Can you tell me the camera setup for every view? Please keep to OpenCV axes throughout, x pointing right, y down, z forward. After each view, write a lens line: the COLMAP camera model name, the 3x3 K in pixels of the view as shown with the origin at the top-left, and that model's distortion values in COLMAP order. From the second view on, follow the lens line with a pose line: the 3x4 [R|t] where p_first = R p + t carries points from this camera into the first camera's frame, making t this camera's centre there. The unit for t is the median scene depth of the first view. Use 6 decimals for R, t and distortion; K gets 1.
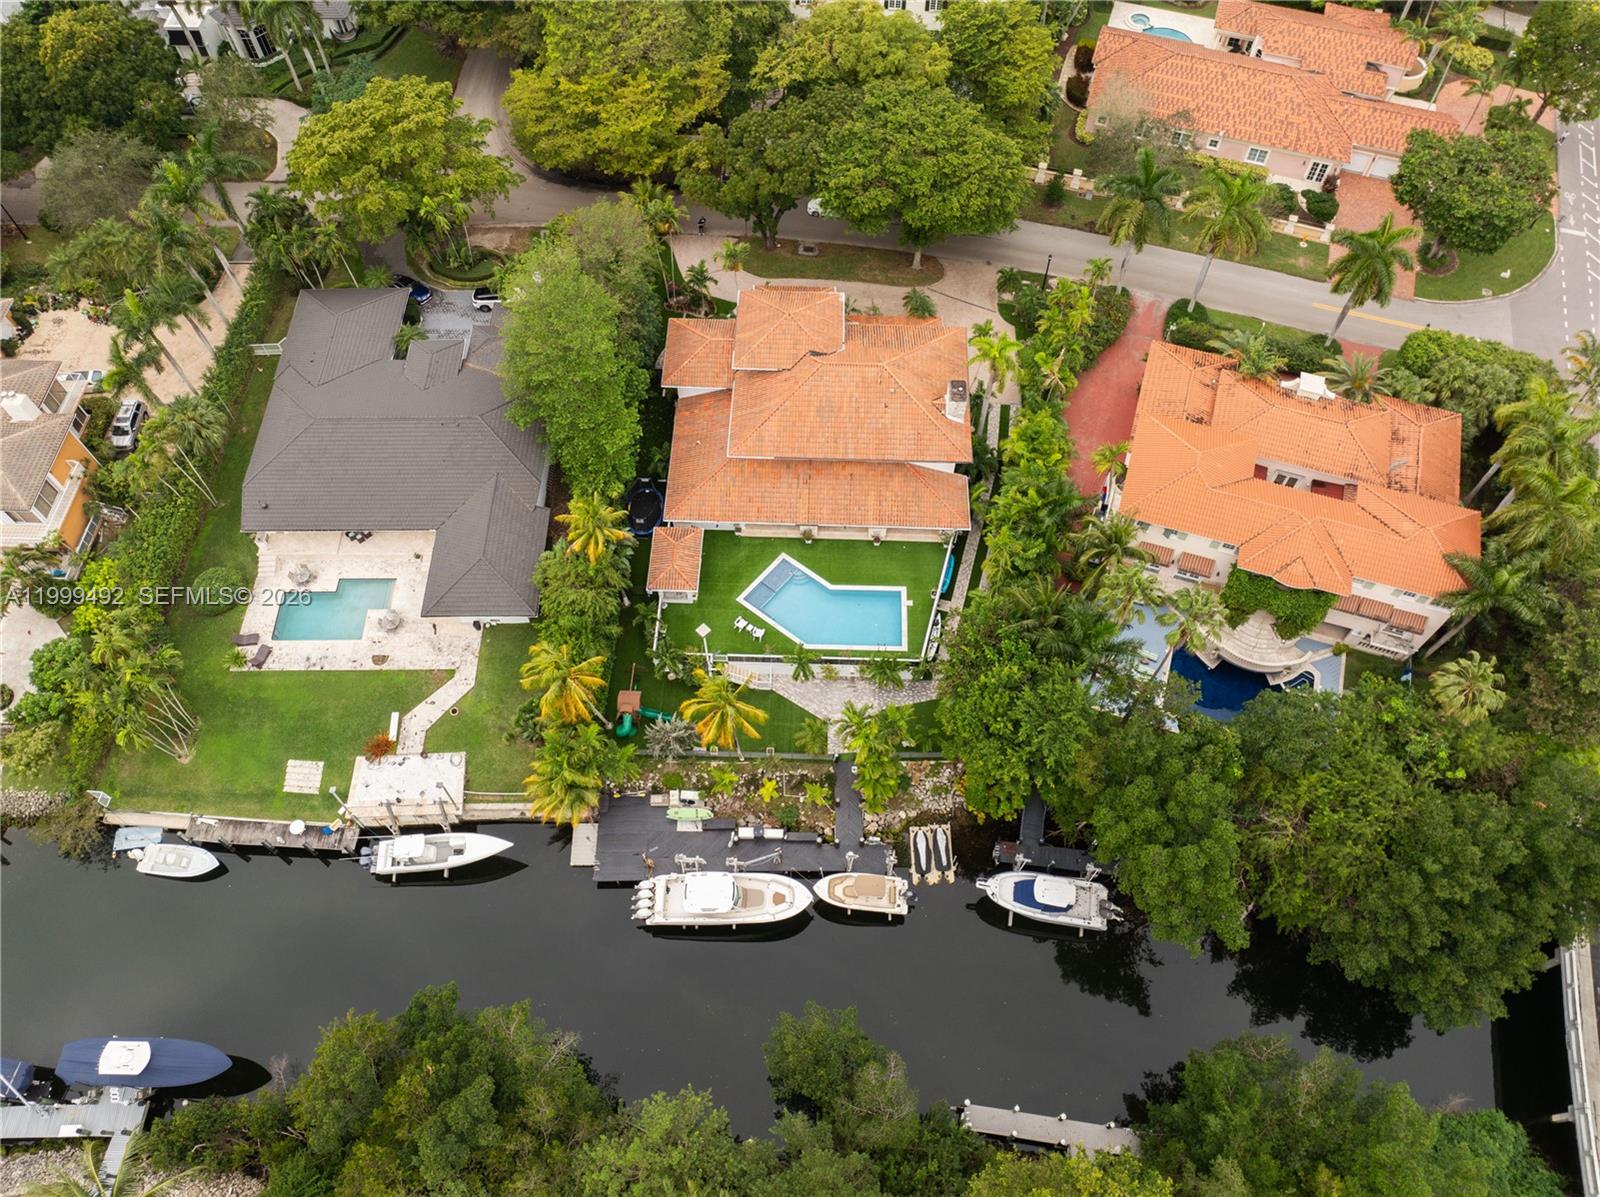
lens RADIAL K [[1129.0, 0, 800.0], [0, 1129.0, 598.5], [0, 0, 1]] dist [-0.033630, 0.000574]
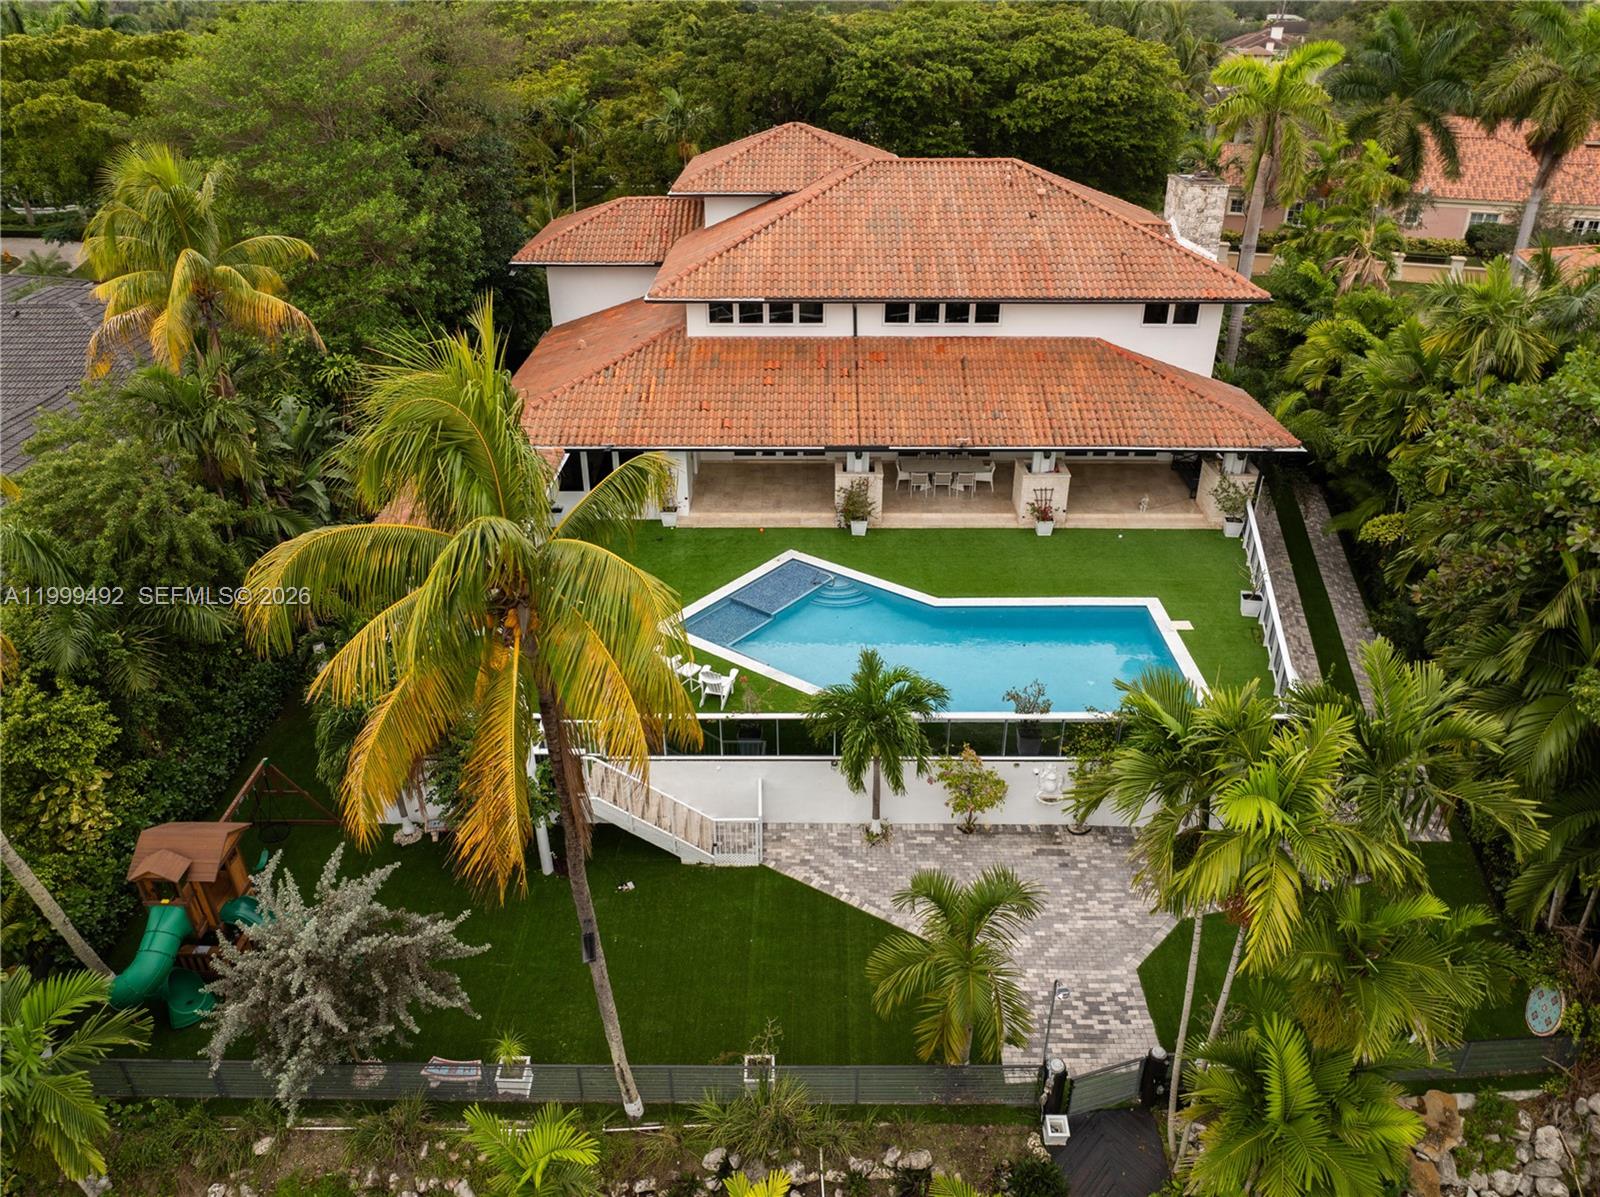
lens RADIAL K [[1130.2, 0, 800.0], [0, 1130.2, 598.5], [0, 0, 1]] dist [-0.044954, 0.013628]
pose [[0.999659, -0.012973, 0.022659, -0.021795], [0.022700, 0.860649, -0.508693, 0.167234], [-0.012902, 0.509034, 0.860650, 0.746080]]
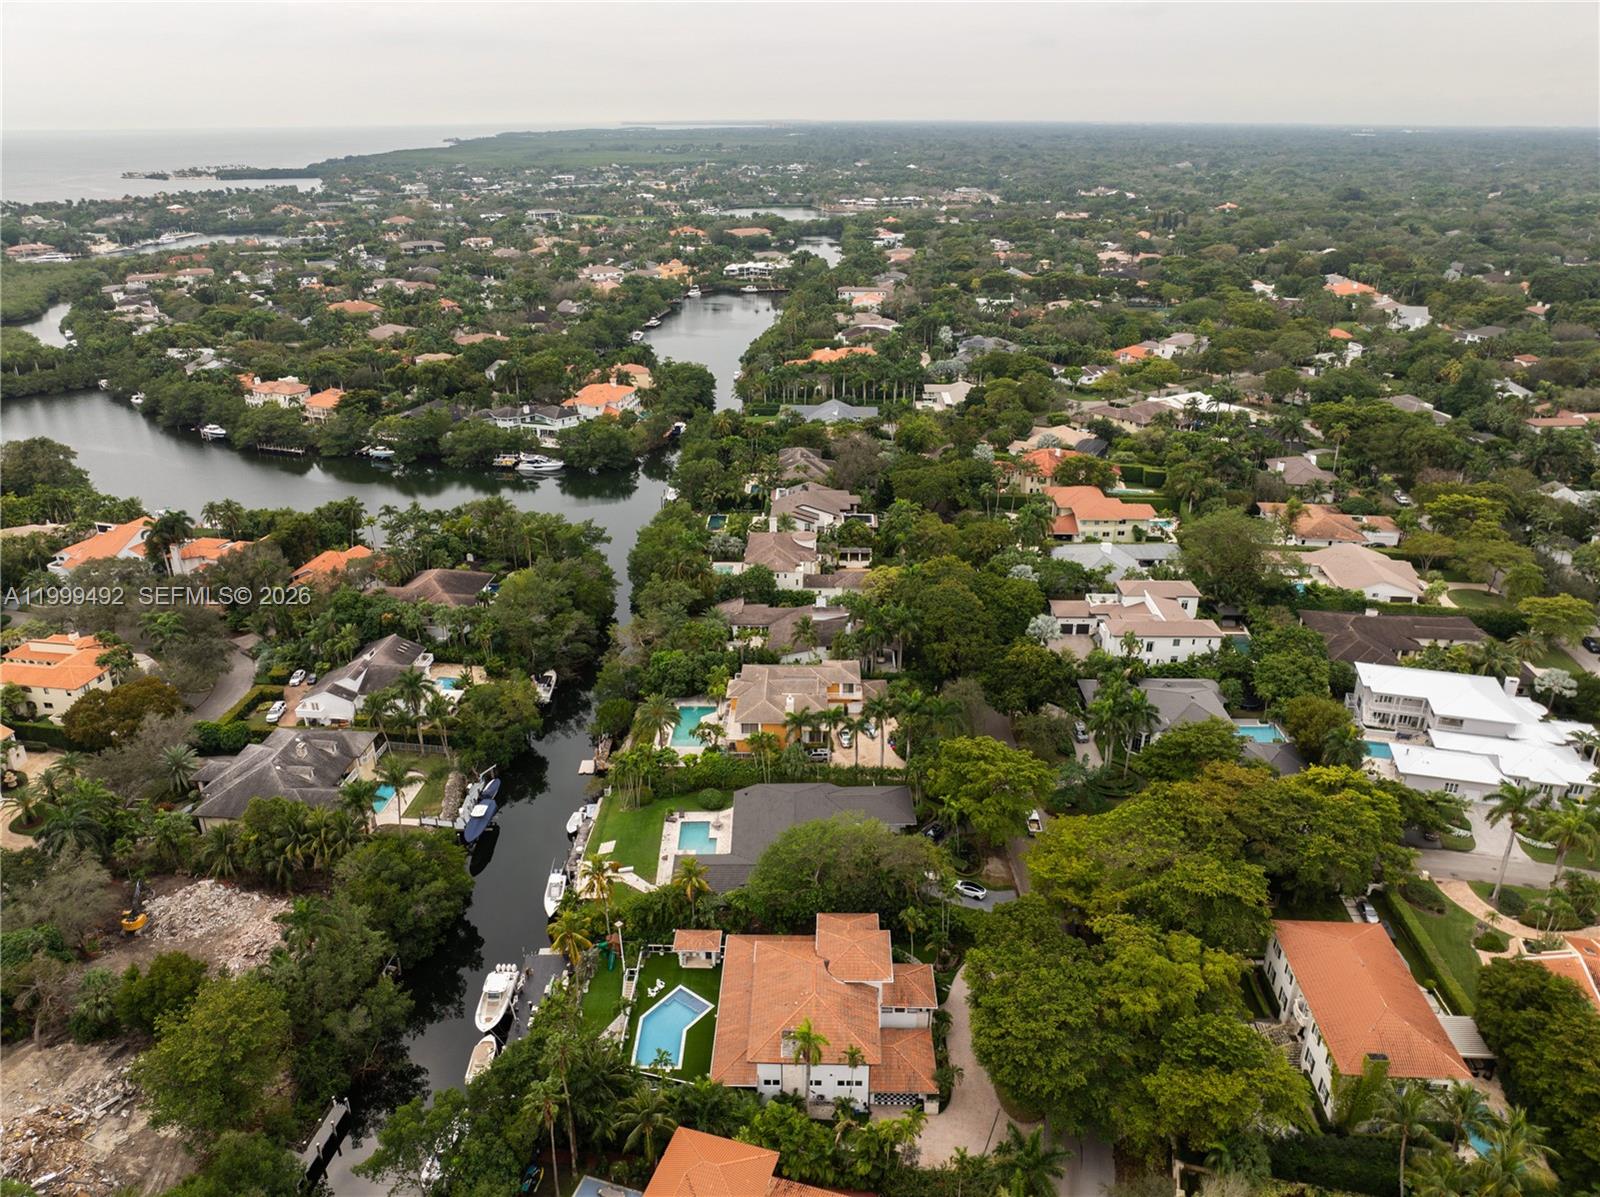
lens RADIAL K [[1130.2, 0, 800.0], [0, 1130.2, 598.5], [0, 0, 1]] dist [-0.044954, 0.013628]
pose [[0.014004, 0.399763, -0.916512, 1.213402], [-0.859468, 0.473240, 0.193285, -0.728589], [0.510998, 0.785005, 0.350211, 0.121485]]
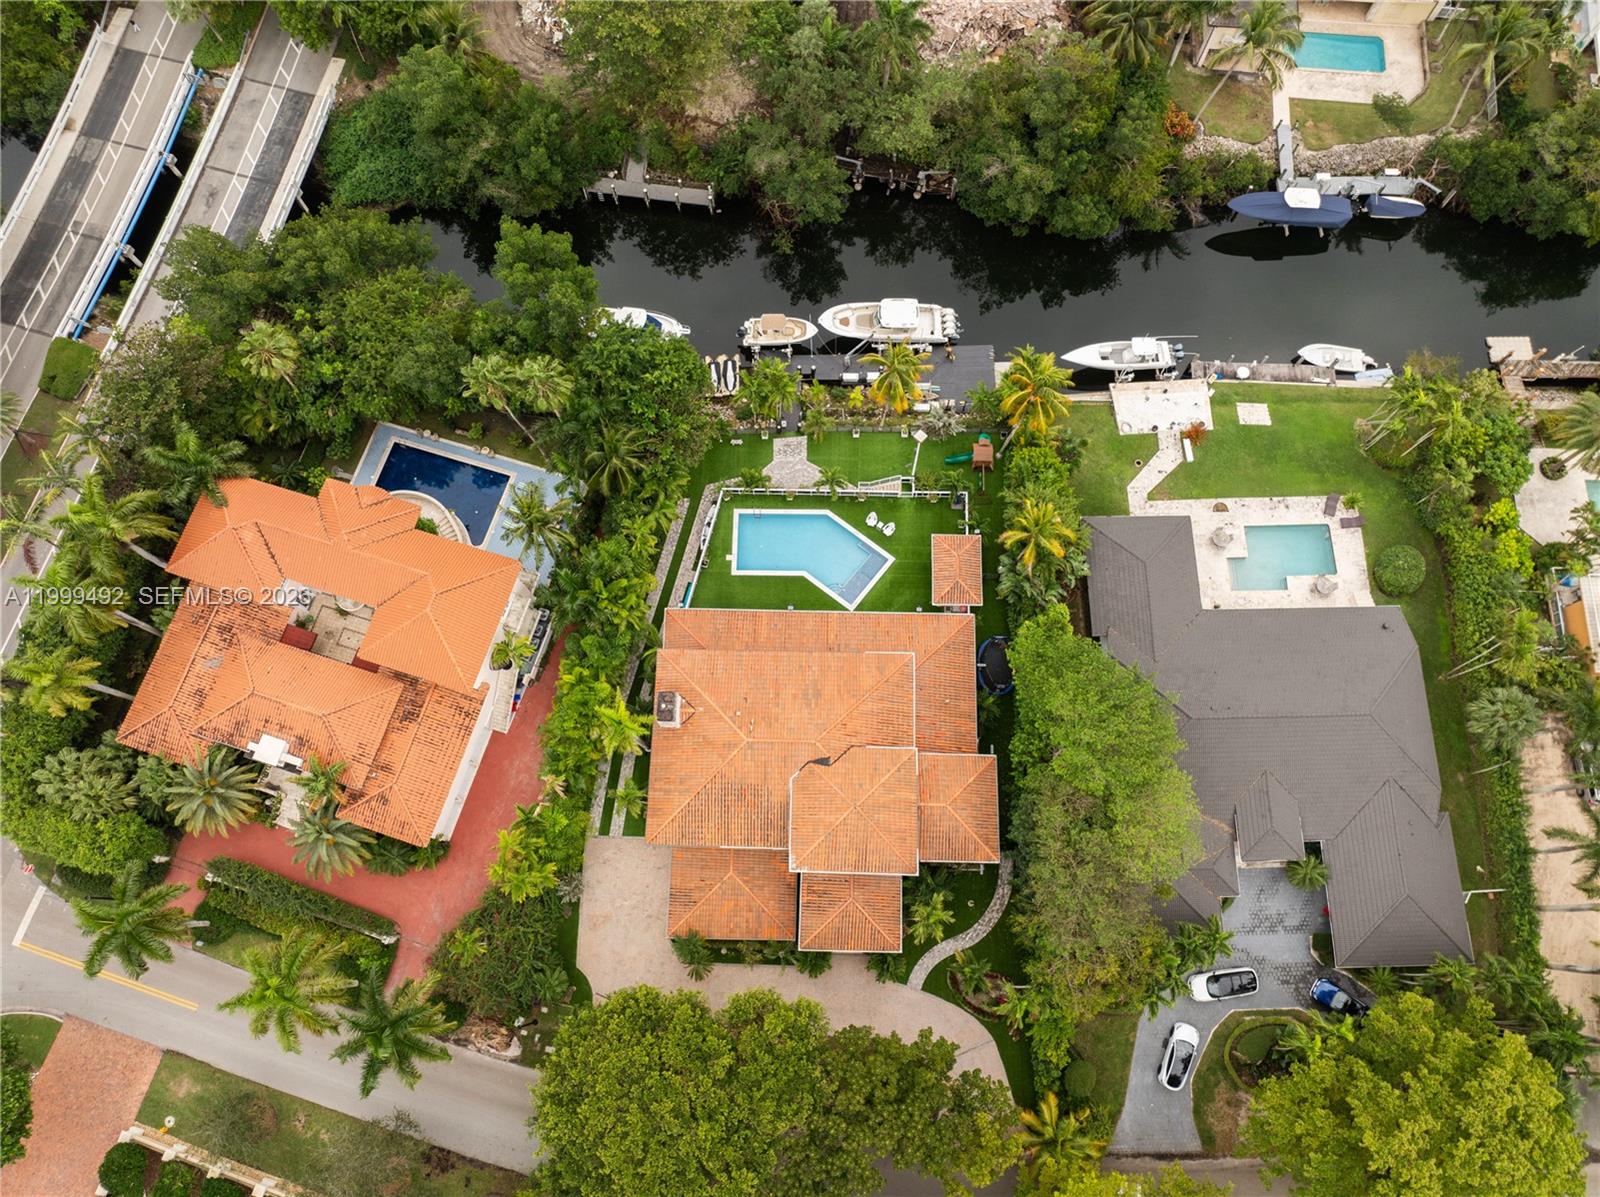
lens RADIAL K [[1129.0, 0, 800.0], [0, 1129.0, 598.5], [0, 0, 1]] dist [-0.033630, 0.000574]
pose [[-0.999837, 0.015702, 0.008909, 0.023726], [-0.004259, -0.684687, 0.728824, -0.817773], [0.017544, 0.728668, 0.684643, 0.324866]]
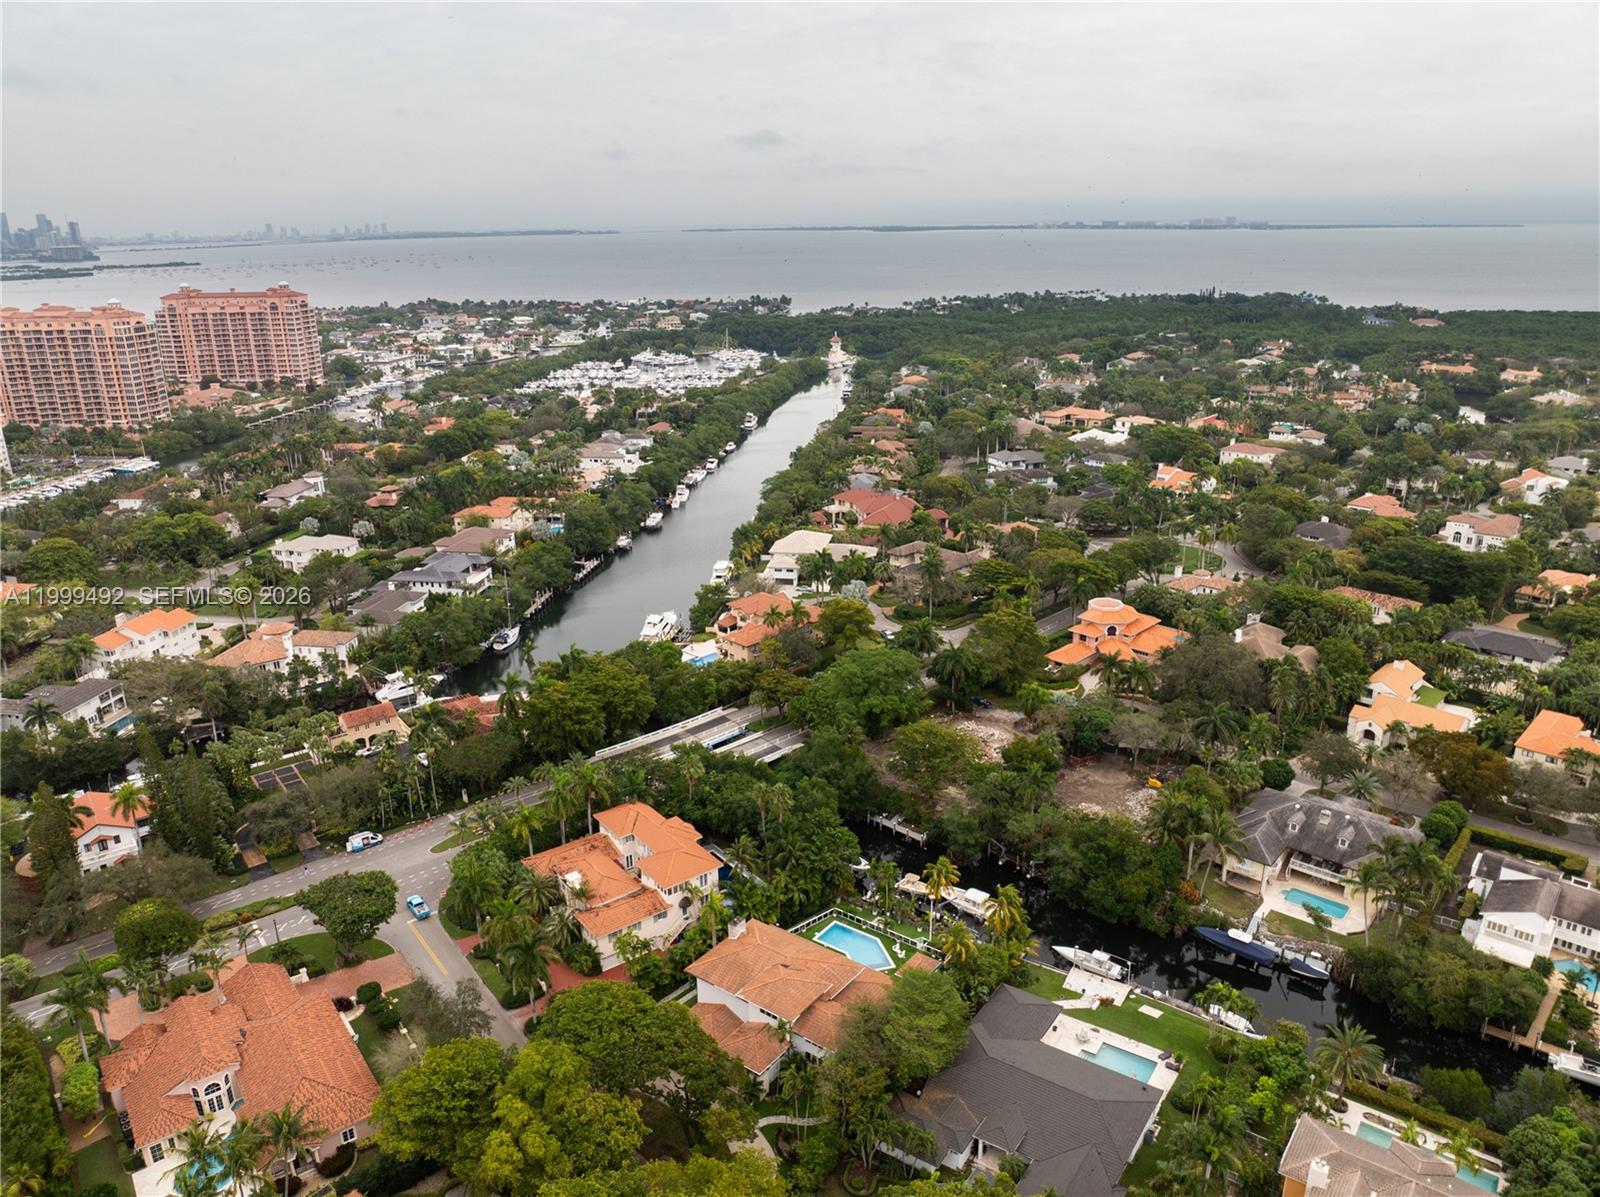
lens RADIAL K [[1129.0, 0, 800.0], [0, 1129.0, 598.5], [0, 0, 1]] dist [-0.033630, 0.000574]
pose [[-0.822111, -0.171629, 0.542841, -0.837492], [0.497716, 0.246286, 0.831638, -1.782416], [-0.276428, 0.953880, -0.117051, 0.722407]]
